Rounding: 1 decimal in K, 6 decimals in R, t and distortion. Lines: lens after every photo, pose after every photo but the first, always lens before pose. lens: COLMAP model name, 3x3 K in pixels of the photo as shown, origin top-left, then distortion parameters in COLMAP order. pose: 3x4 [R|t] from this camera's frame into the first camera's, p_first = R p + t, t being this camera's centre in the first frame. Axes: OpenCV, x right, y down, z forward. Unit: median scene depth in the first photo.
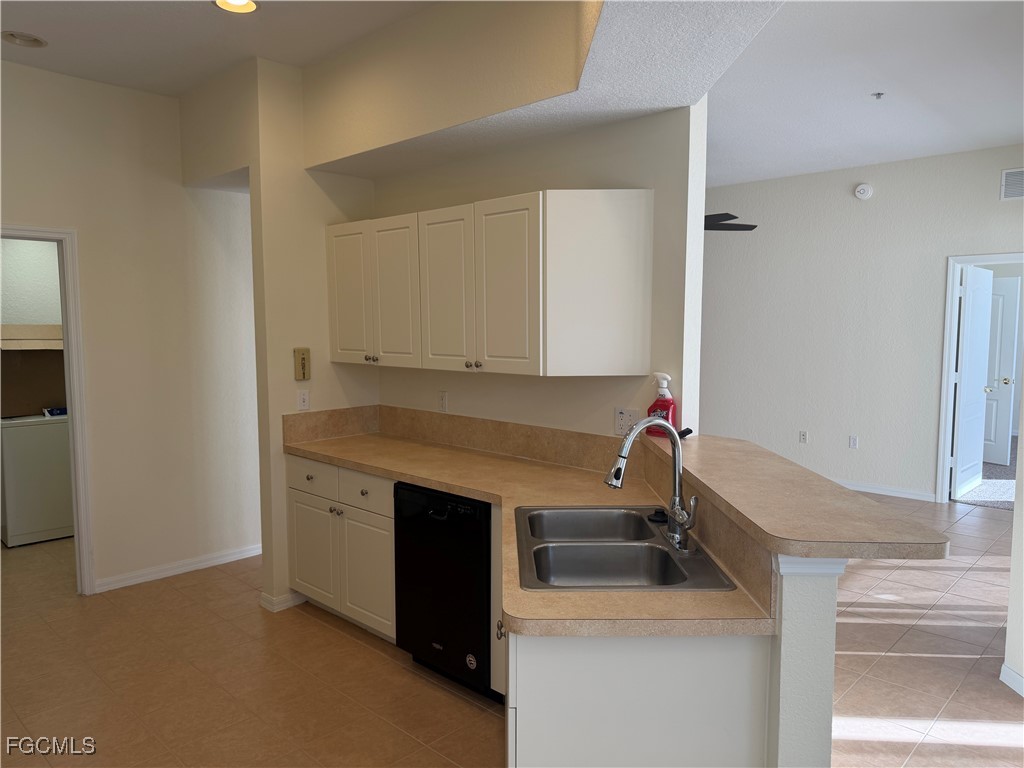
lens RADIAL K [[721.8, 0, 512.0], [0, 721.8, 384.0], [0, 0, 1]] dist [0.108120, -0.136808]
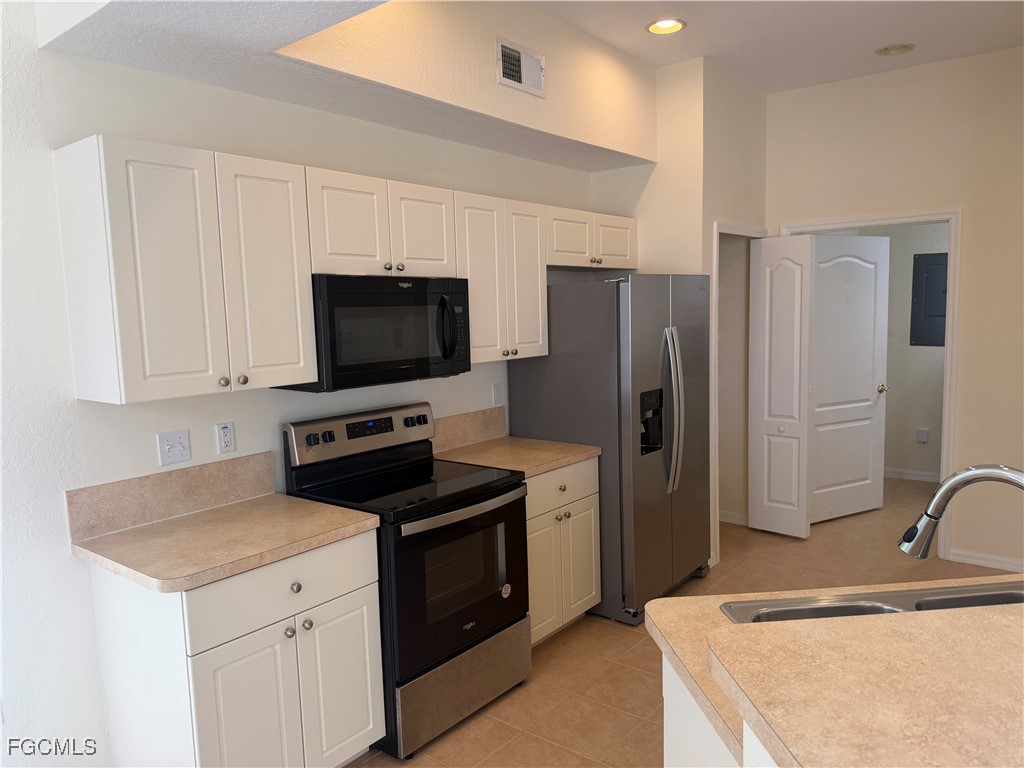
lens RADIAL K [[721.8, 0, 512.0], [0, 721.8, 384.0], [0, 0, 1]] dist [0.108120, -0.136808]
pose [[0.082505, 0.104438, -0.991103, 0.774040], [-0.057556, 0.993333, 0.099882, -0.062630], [0.994927, 0.048803, 0.087965, 0.558517]]
